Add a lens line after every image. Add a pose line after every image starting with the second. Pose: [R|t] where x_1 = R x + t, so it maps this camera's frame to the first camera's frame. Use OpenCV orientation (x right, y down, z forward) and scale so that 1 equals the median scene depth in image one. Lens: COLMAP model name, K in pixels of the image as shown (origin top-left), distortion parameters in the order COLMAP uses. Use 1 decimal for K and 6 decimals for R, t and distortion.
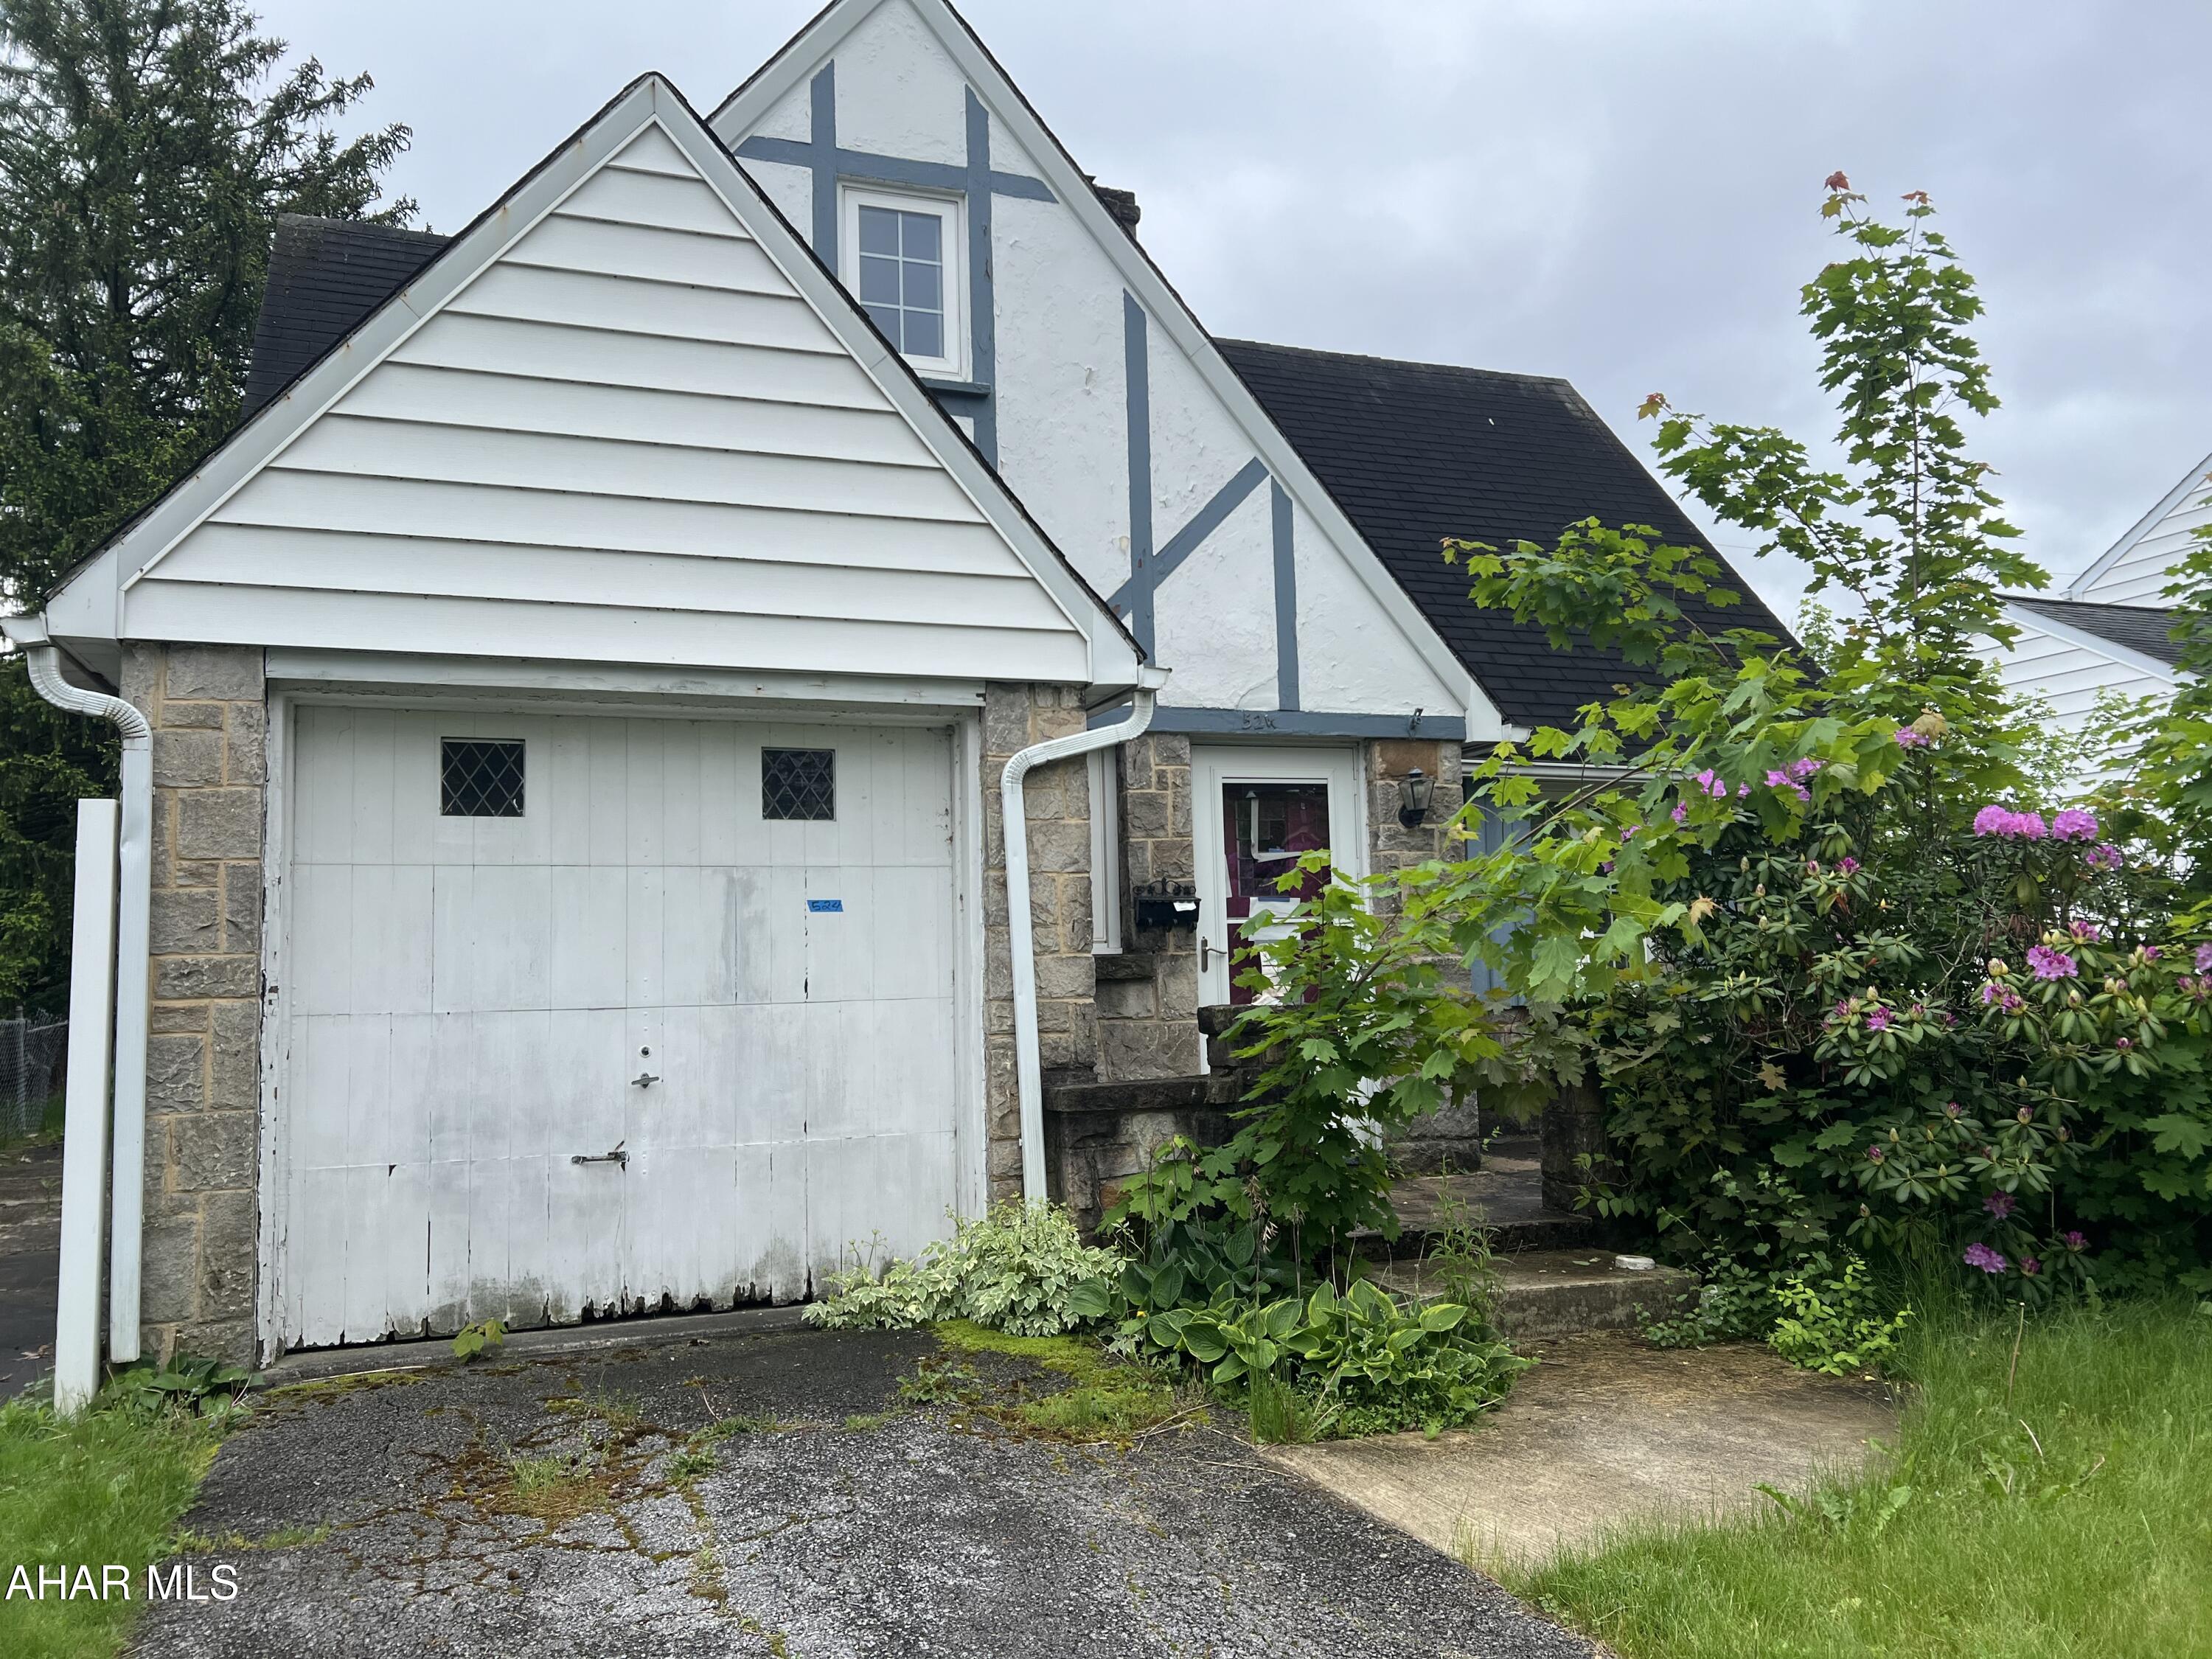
lens RADIAL K [[1675.4, 0, 1106.0], [0, 1675.4, 829.5], [0, 0, 1]] dist [0.103607, -0.135415]
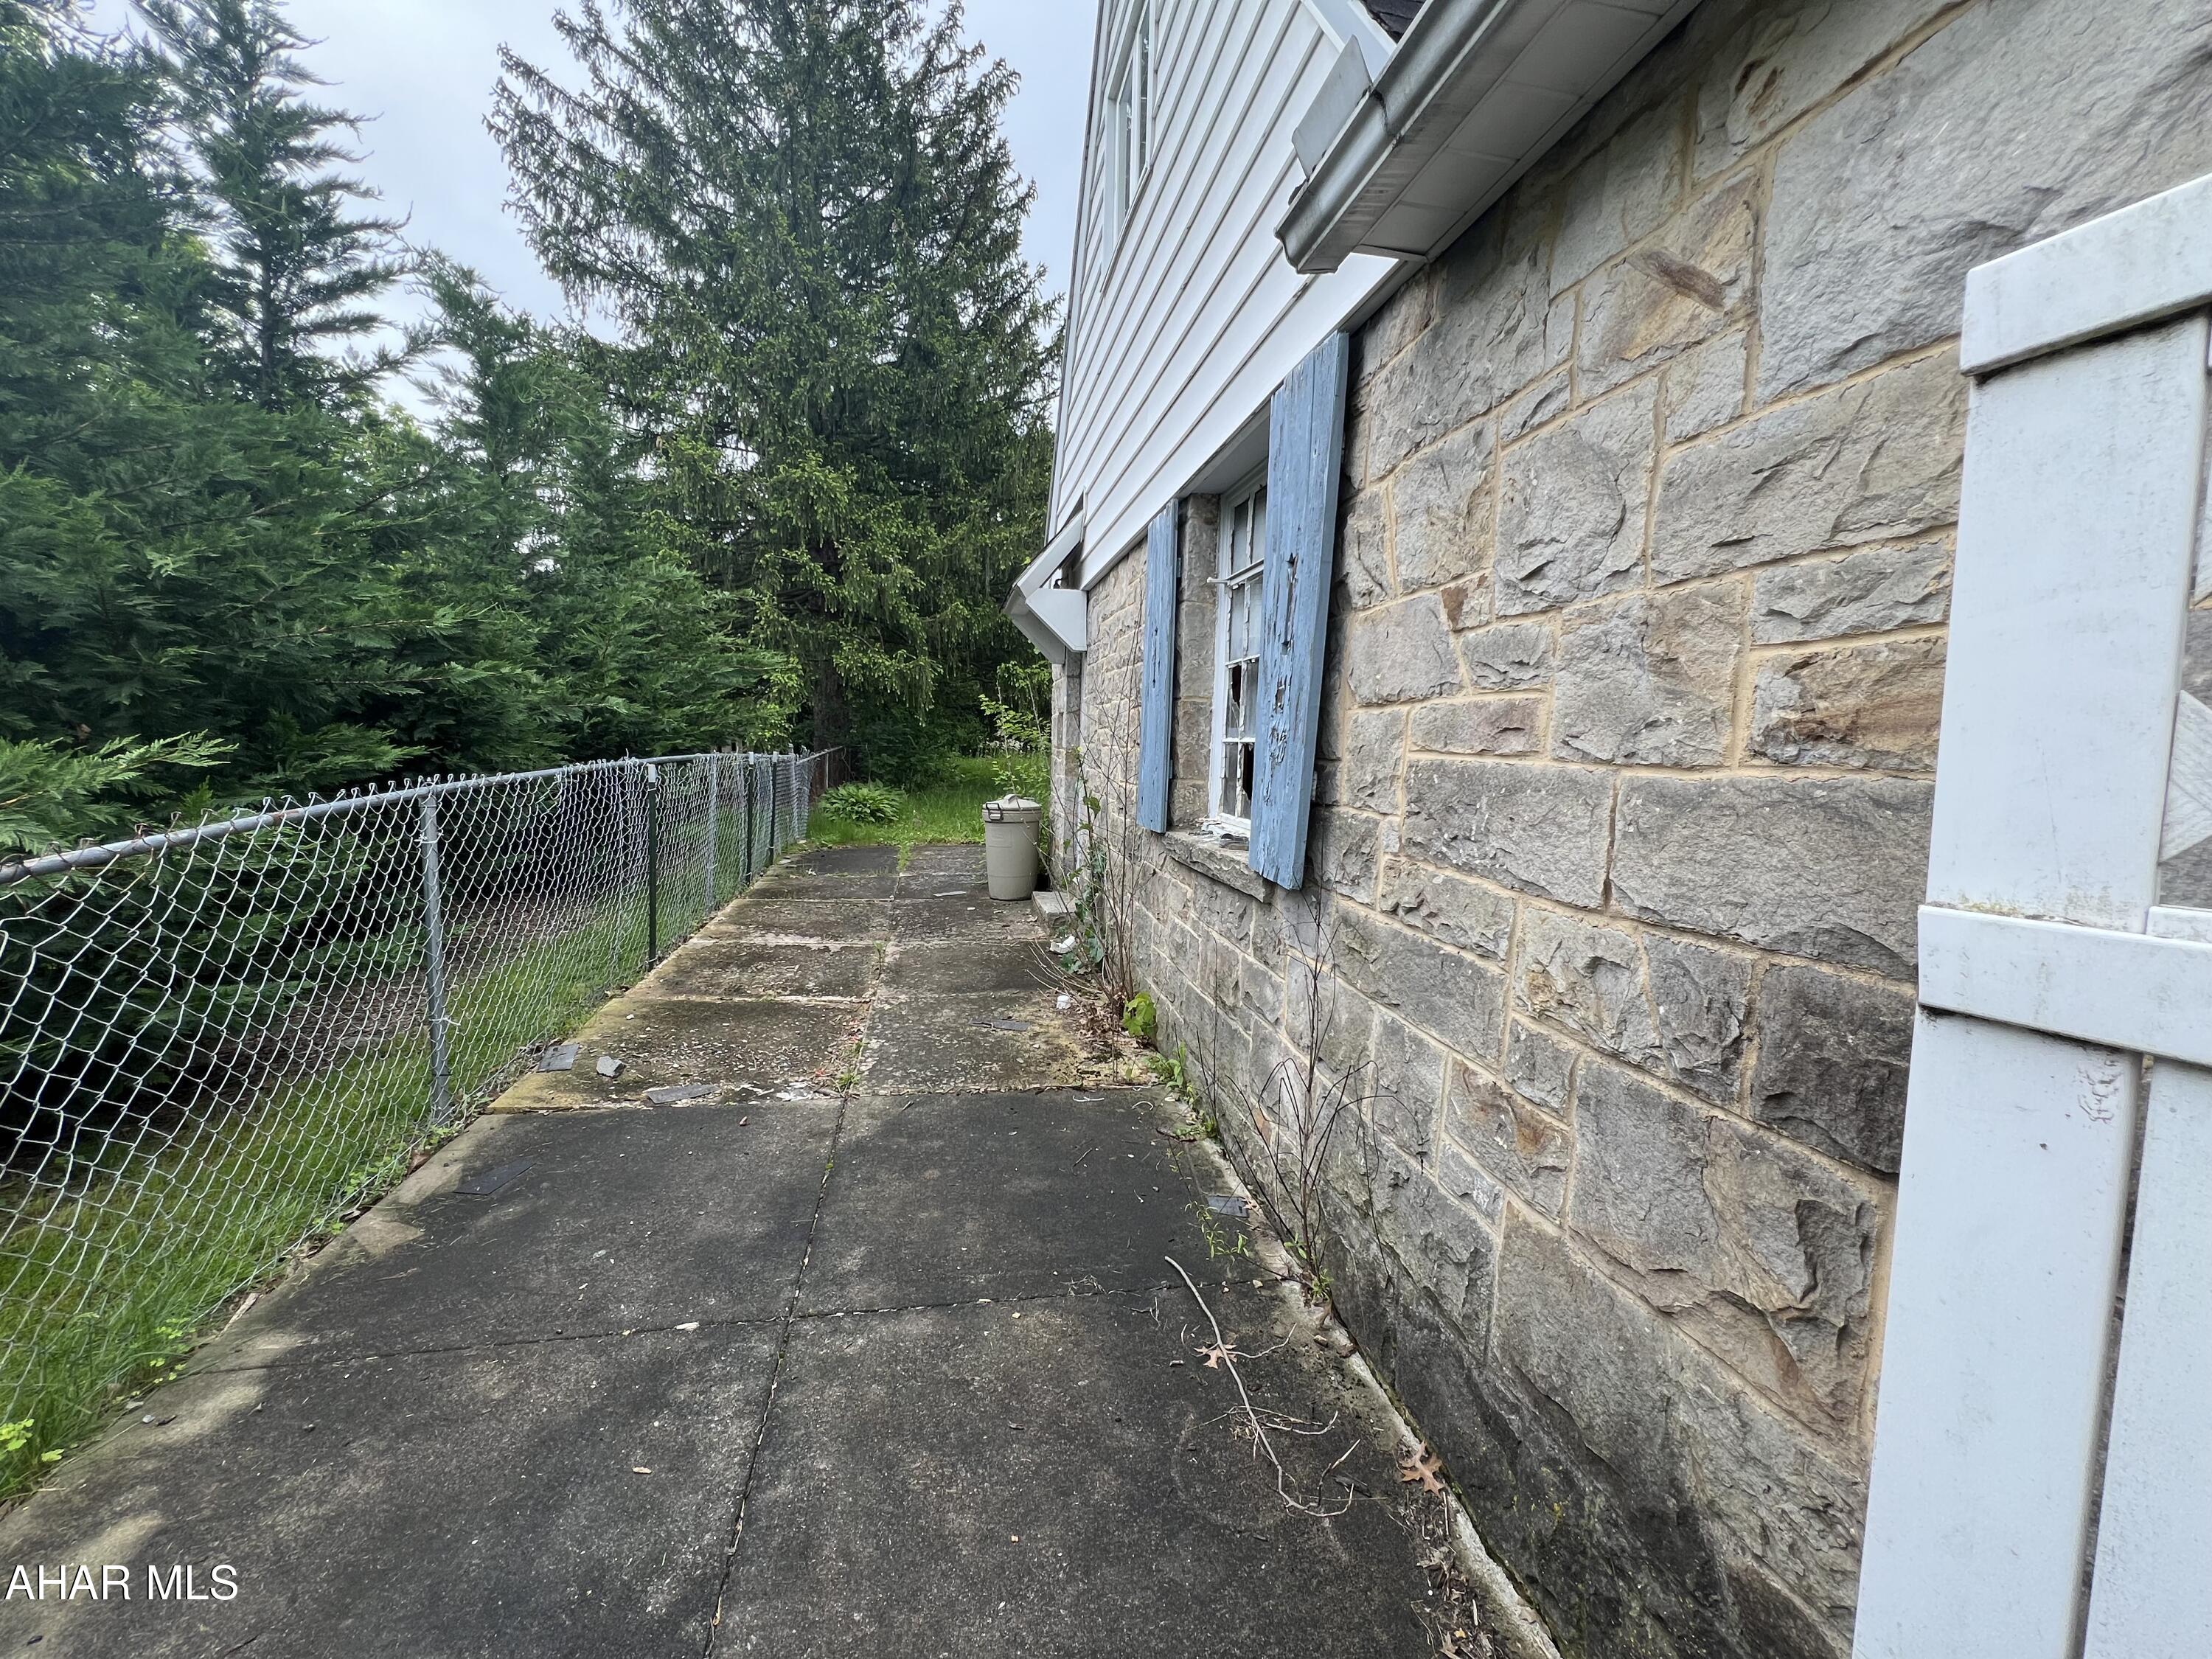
lens RADIAL K [[884.0, 0, 1103.6], [0, 884.0, 824.7], [0, 0, 1]] dist [-0.003824, 0.000677]
pose [[0.984818, 0.067325, -0.160005, -0.684154], [-0.036135, 0.981045, 0.190382, 0.062578], [0.169789, -0.181710, 0.968583, 0.891332]]
